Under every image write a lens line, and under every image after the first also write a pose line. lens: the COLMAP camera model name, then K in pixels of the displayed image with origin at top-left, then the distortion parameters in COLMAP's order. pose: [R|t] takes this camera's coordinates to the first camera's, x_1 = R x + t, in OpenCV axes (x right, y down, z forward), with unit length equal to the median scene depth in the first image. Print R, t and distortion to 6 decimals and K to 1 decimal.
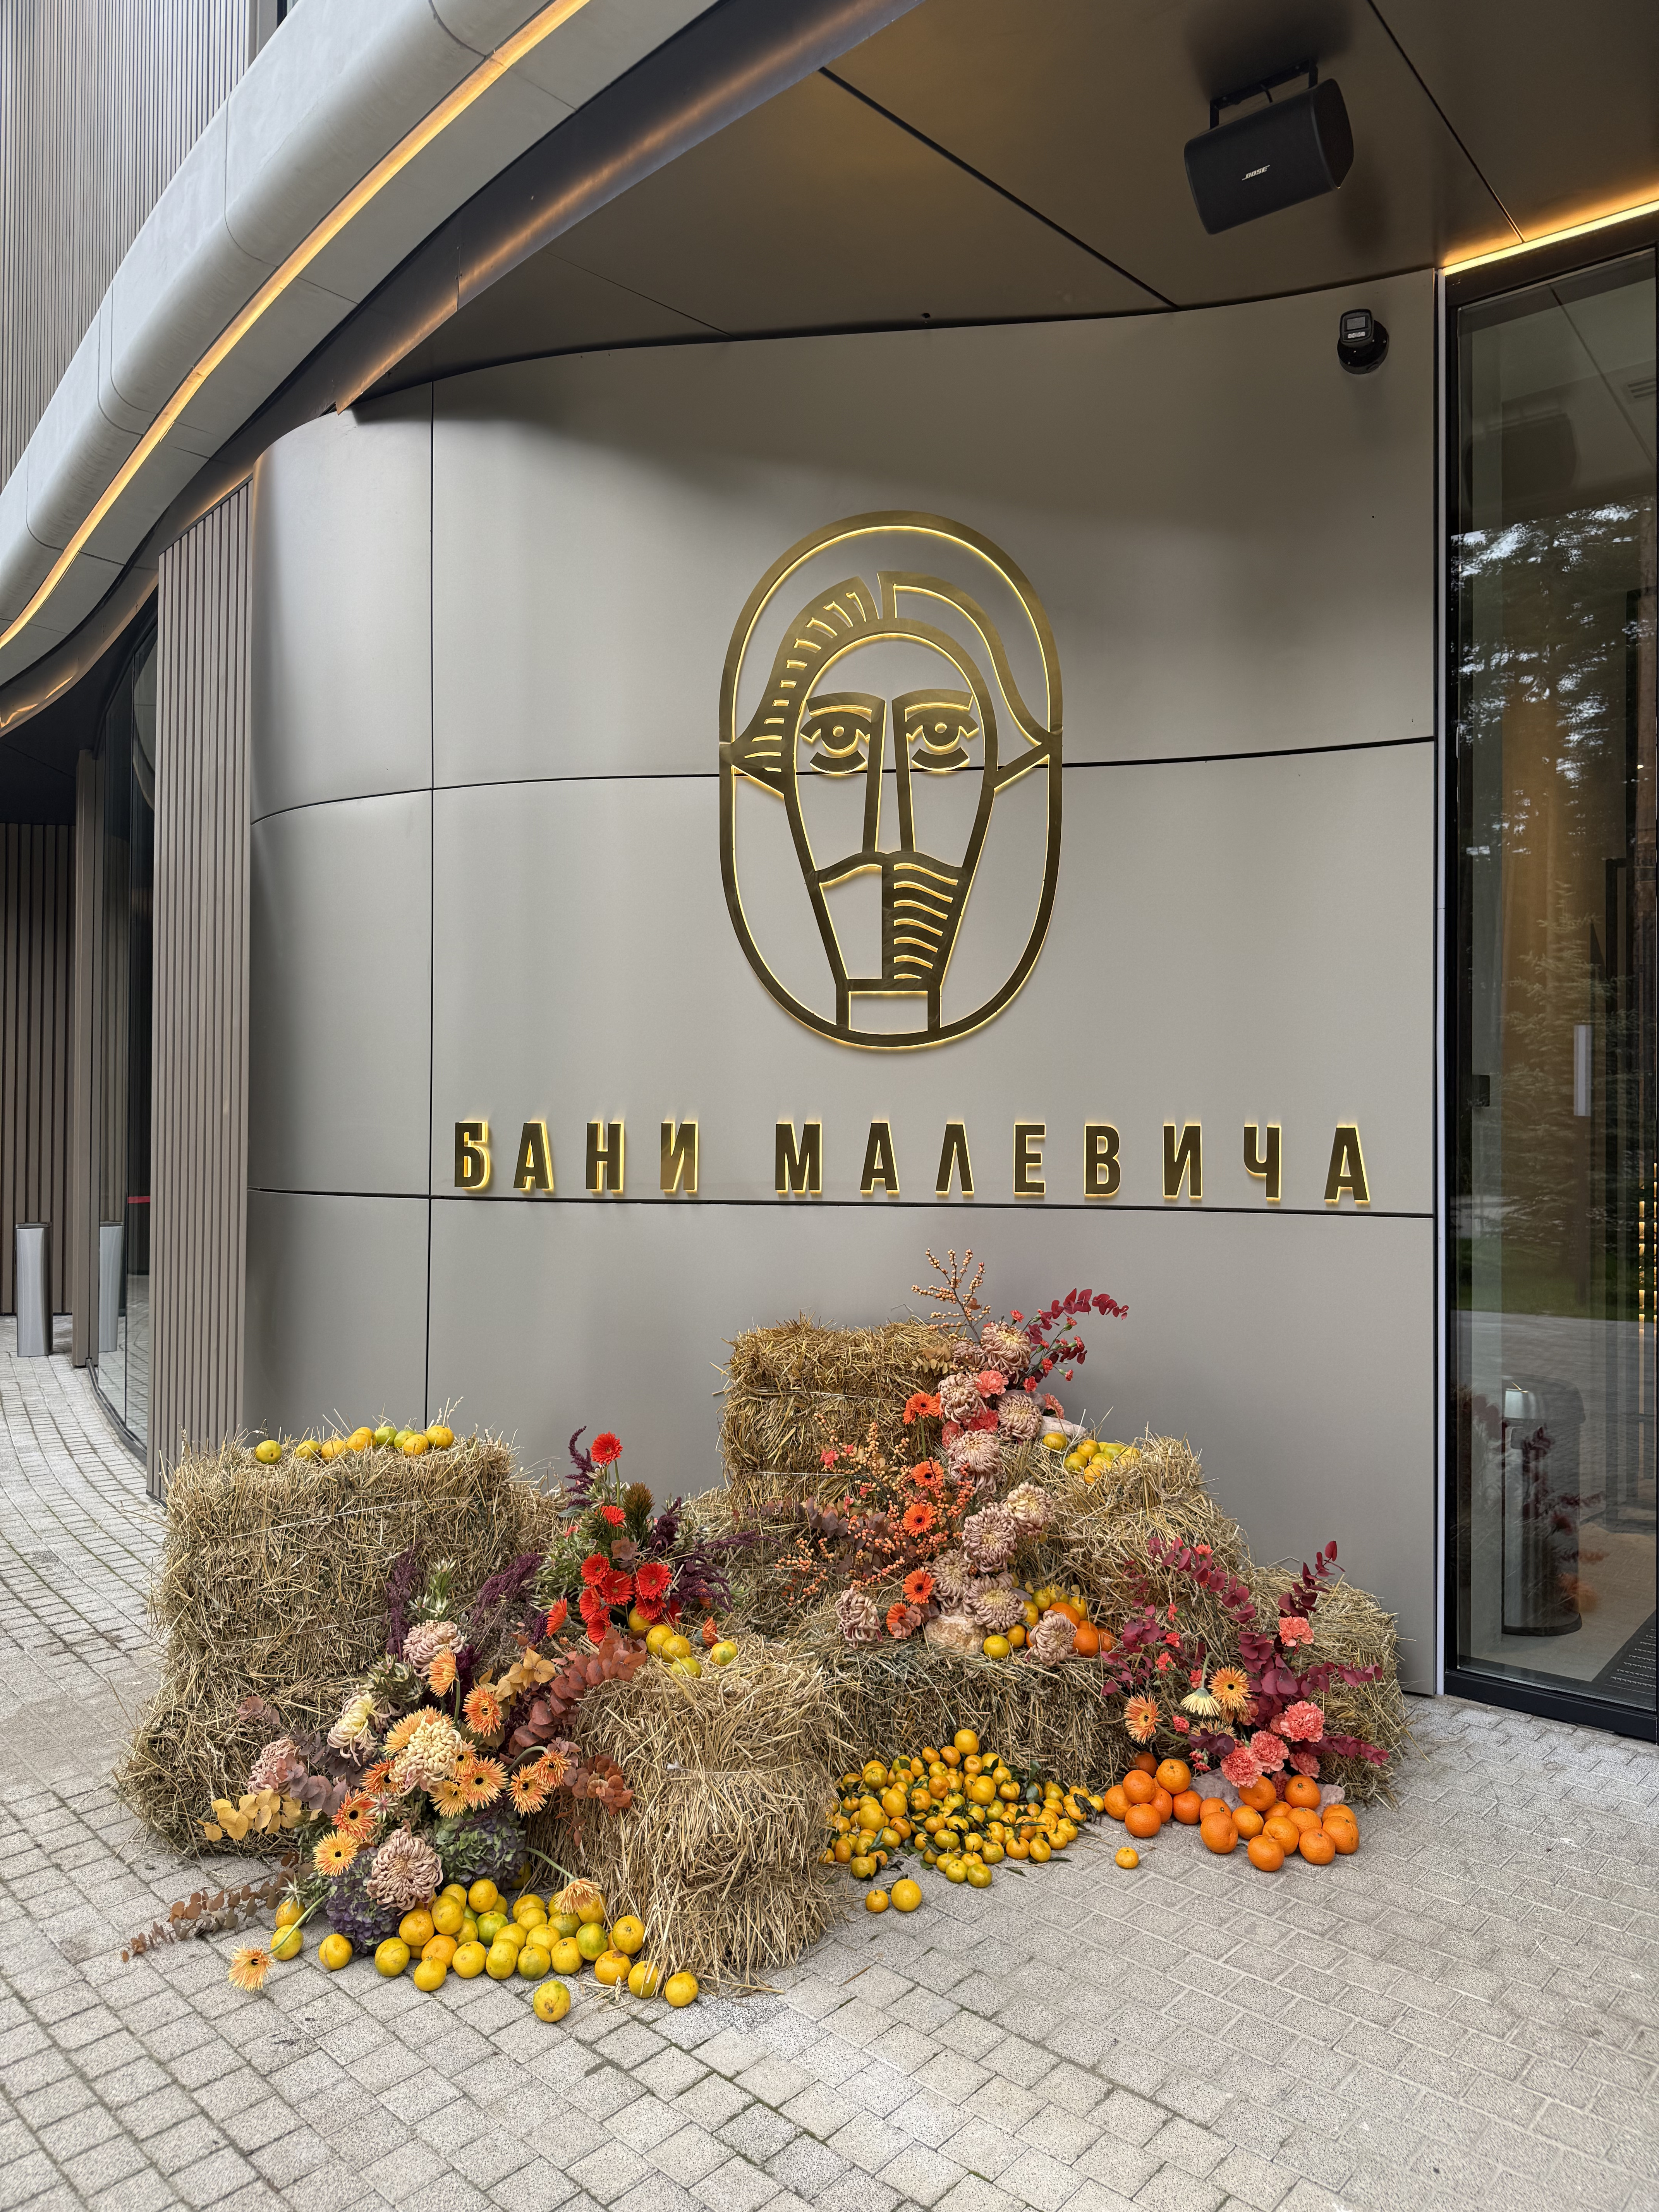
lens RADIAL K [[1540.4, 0, 822.4], [0, 1540.4, 1110.2], [0, 0, 1]] dist [0.183080, -0.291639]
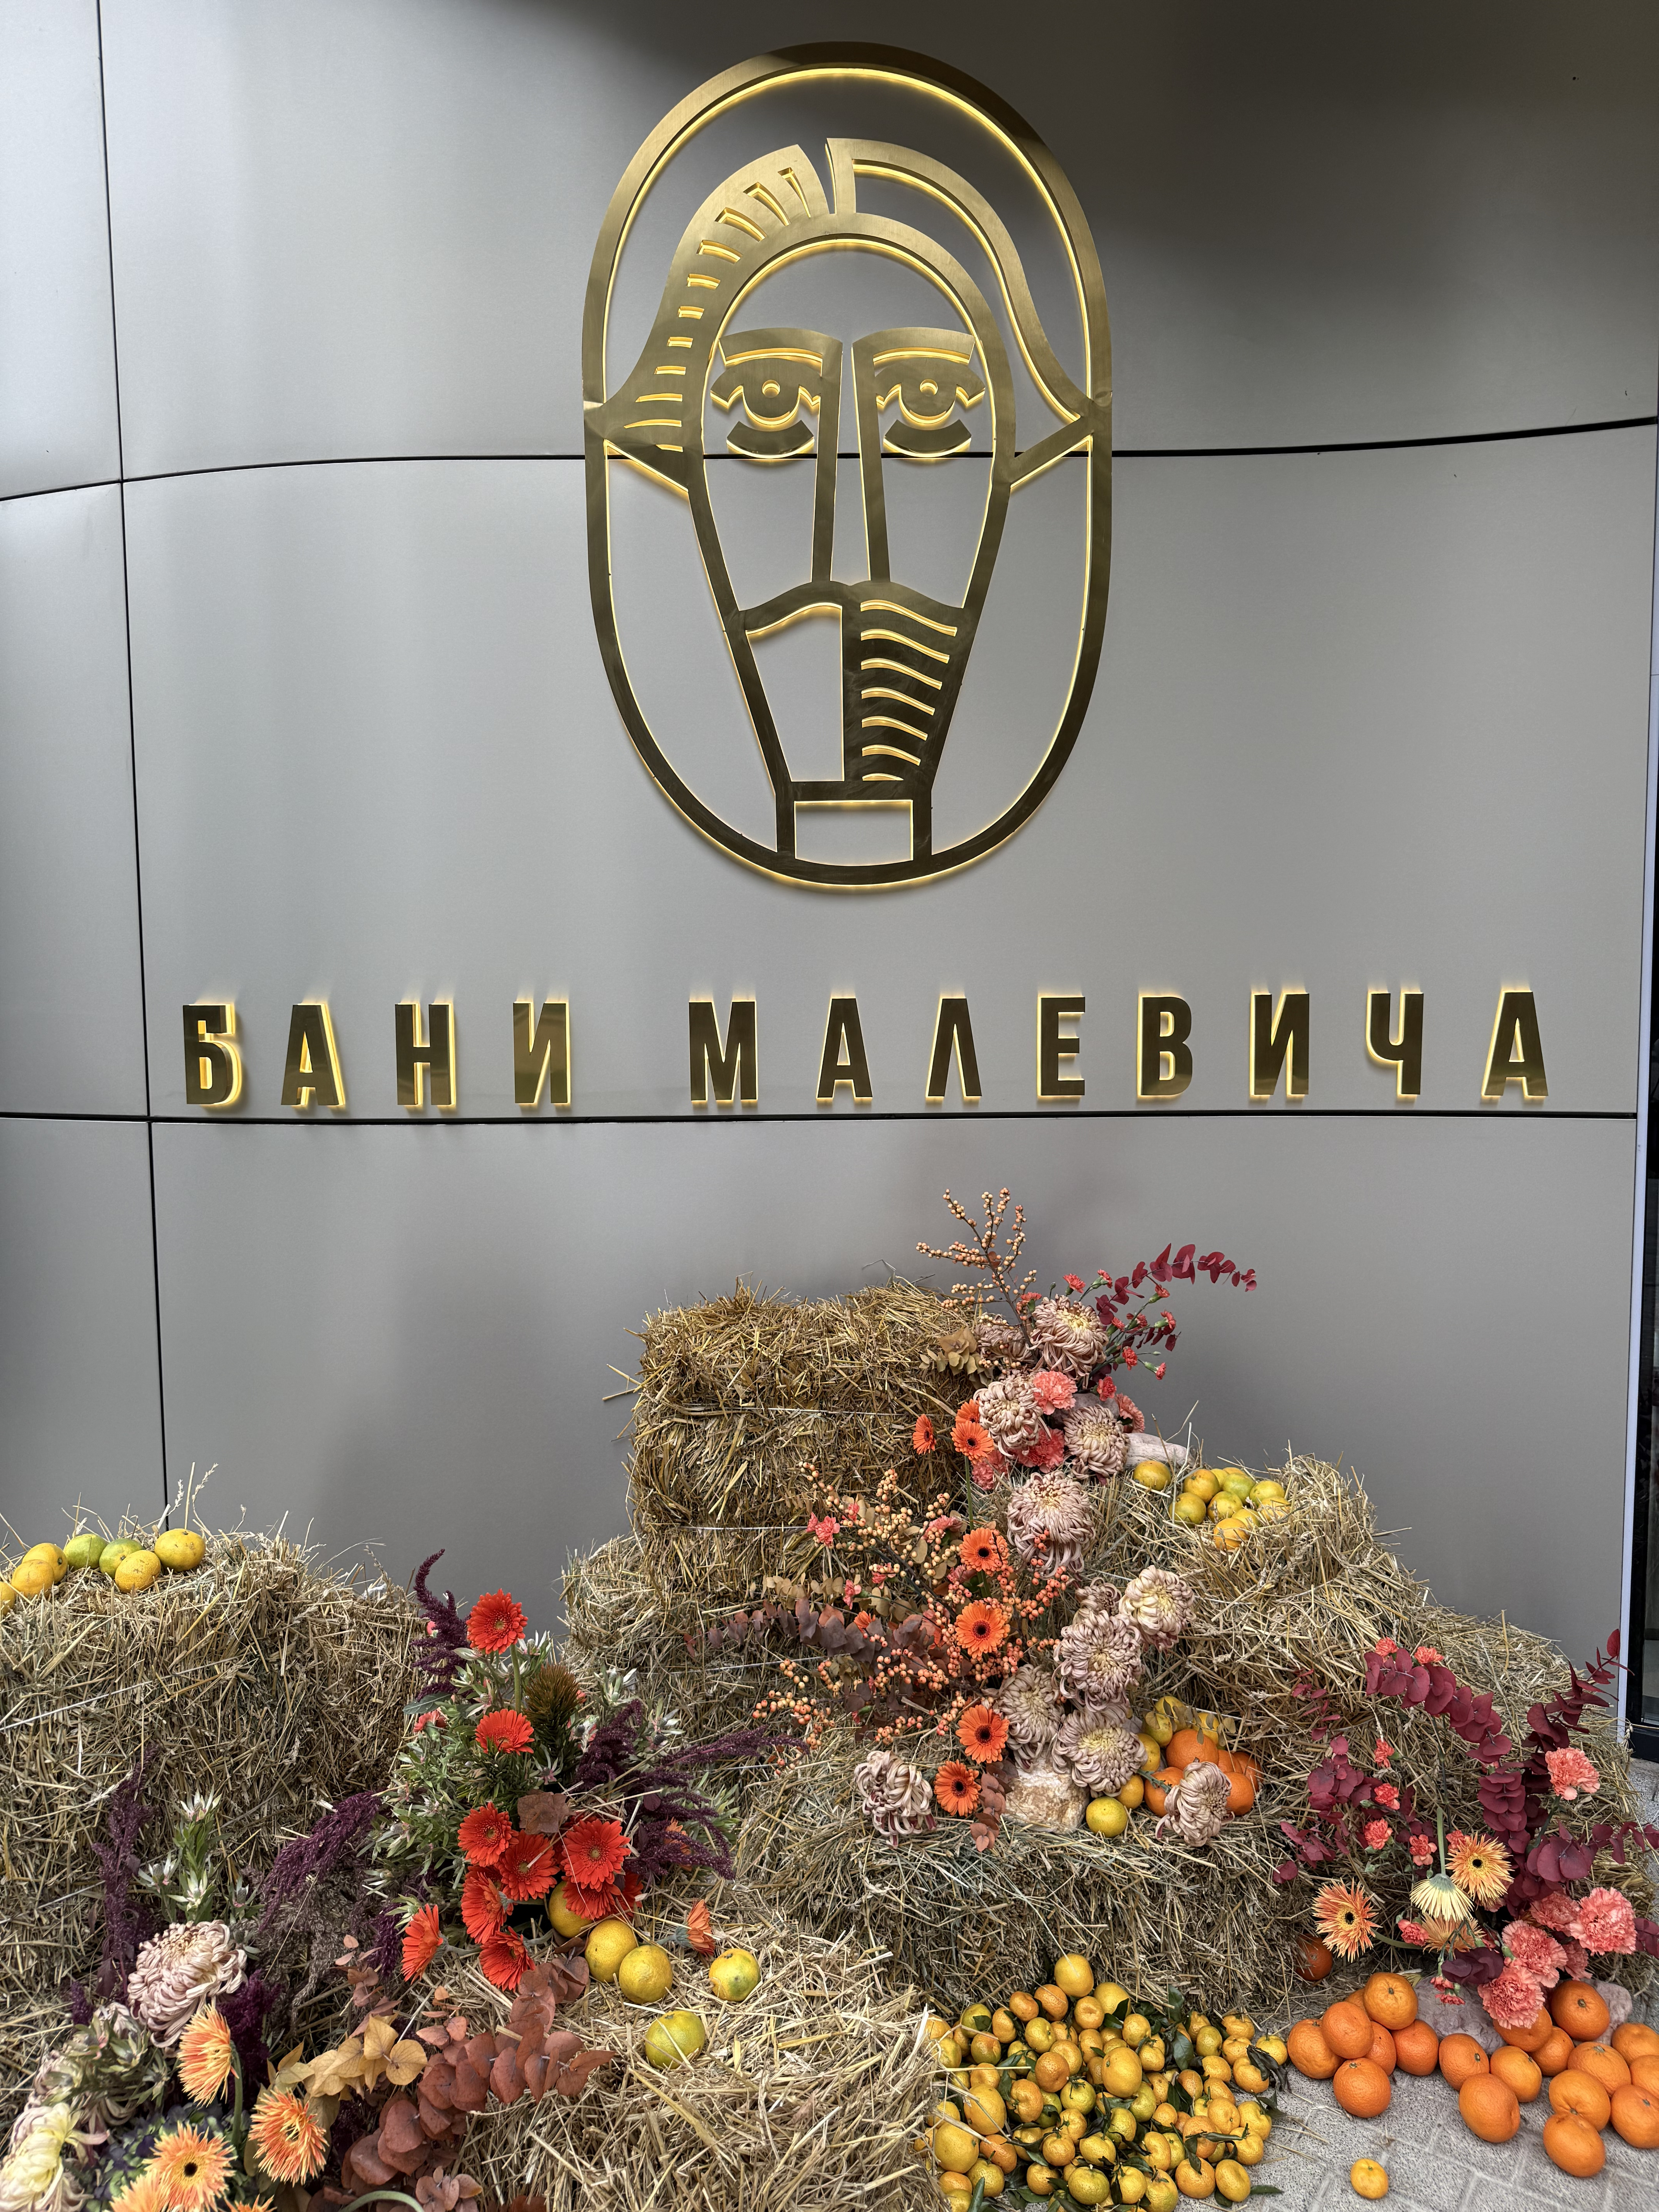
lens RADIAL K [[1540.4, 0, 829.5], [0, 1540.4, 1106.0], [0, 0, 1]] dist [0.099124, -0.095025]
pose [[0.988025, -0.028728, 0.151593, -0.078528], [0.014241, 0.995299, 0.095802, -0.010168], [-0.153632, -0.092496, 0.983789, 0.354732]]
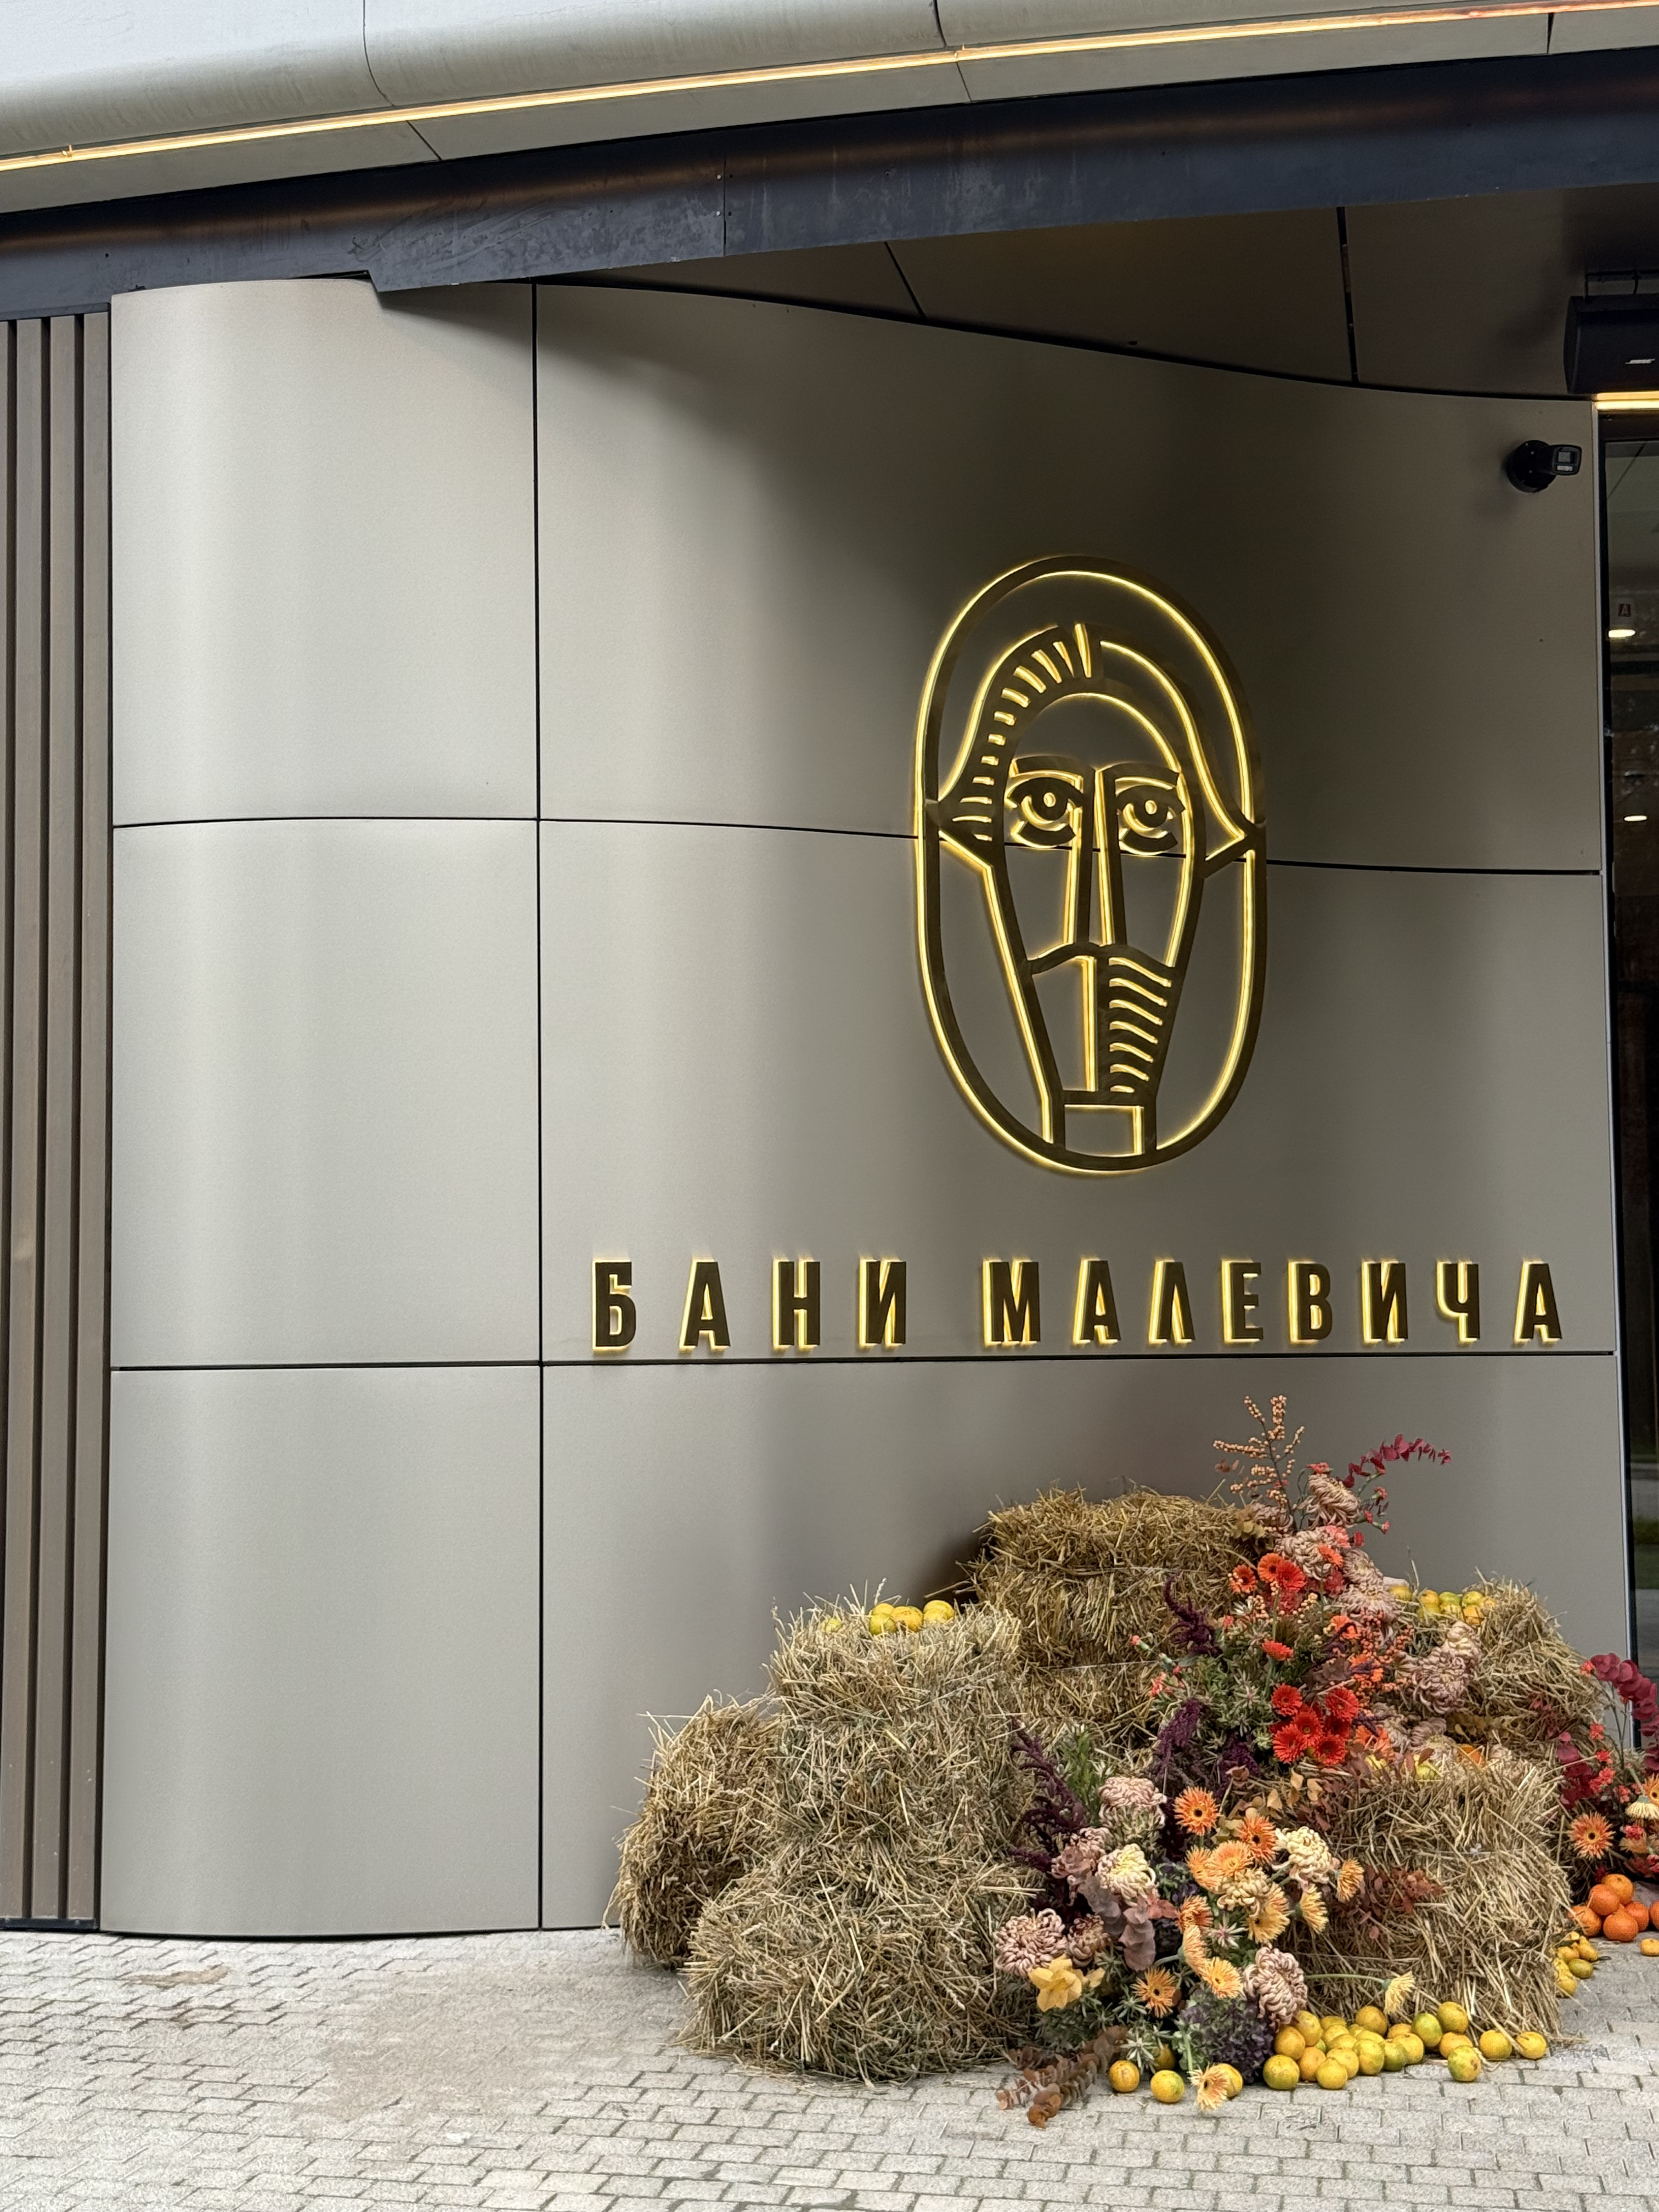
lens RADIAL K [[3171.9, 0, 829.5], [0, 3171.9, 1106.0], [0, 0, 1]] dist [0.203143, -0.420545]
pose [[0.815861, 0.028756, 0.577533, -1.174727], [0.008055, 0.998101, -0.061076, 0.031239], [-0.578192, 0.054482, 0.814080, -0.365967]]
